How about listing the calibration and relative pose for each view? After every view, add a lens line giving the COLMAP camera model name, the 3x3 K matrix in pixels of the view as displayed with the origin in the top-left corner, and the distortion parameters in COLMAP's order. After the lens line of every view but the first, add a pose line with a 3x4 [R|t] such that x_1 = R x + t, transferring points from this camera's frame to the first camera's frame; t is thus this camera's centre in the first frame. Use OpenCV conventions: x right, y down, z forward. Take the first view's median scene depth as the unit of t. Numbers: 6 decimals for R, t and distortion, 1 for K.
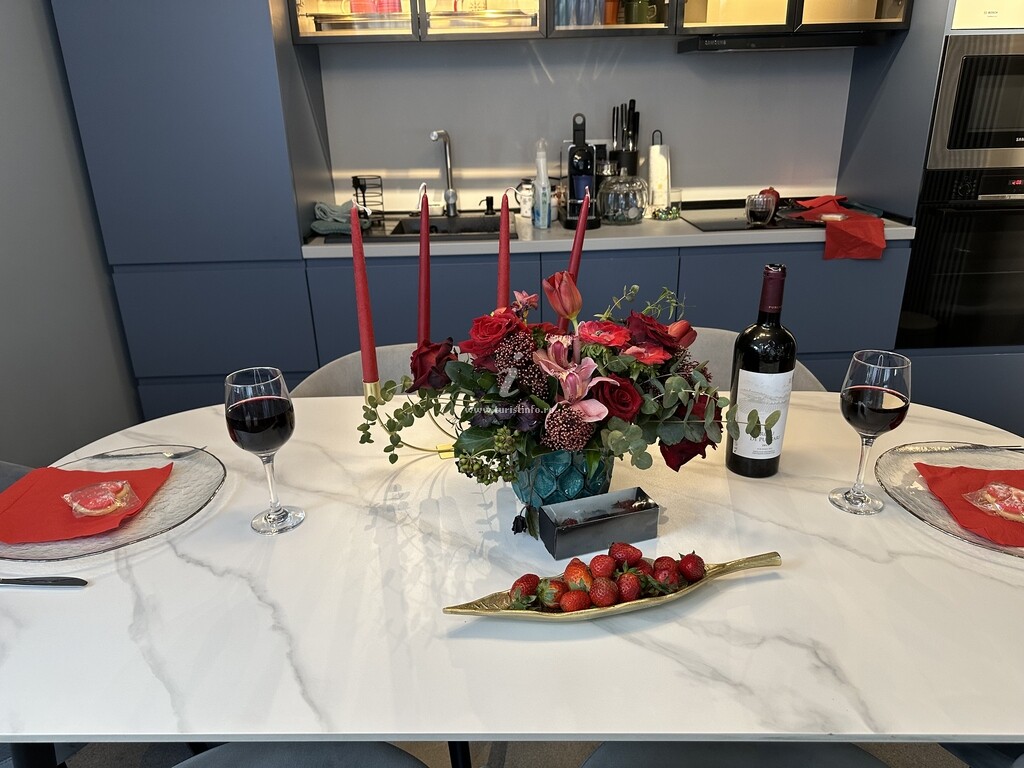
lens RADIAL K [[719.9, 0, 512.9], [0, 719.9, 387.6], [0, 0, 1]] dist [0.046133, -0.053742]
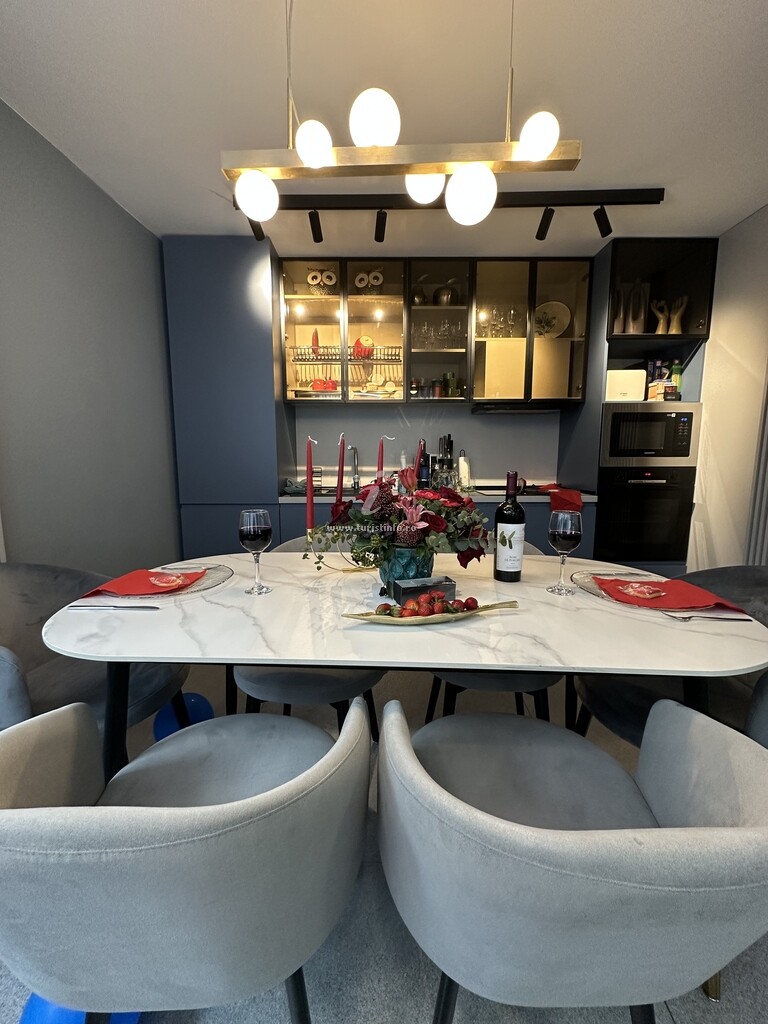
lens RADIAL K [[405.7, 0, 379.9], [0, 405.7, 519.9], [0, 0, 1]] dist [-0.003146, 0.001370]
pose [[0.999317, 0.026238, -0.026039, 0.021820], [-0.031537, 0.972612, -0.230286, 0.233182], [0.019283, 0.230950, 0.972775, -0.084569]]
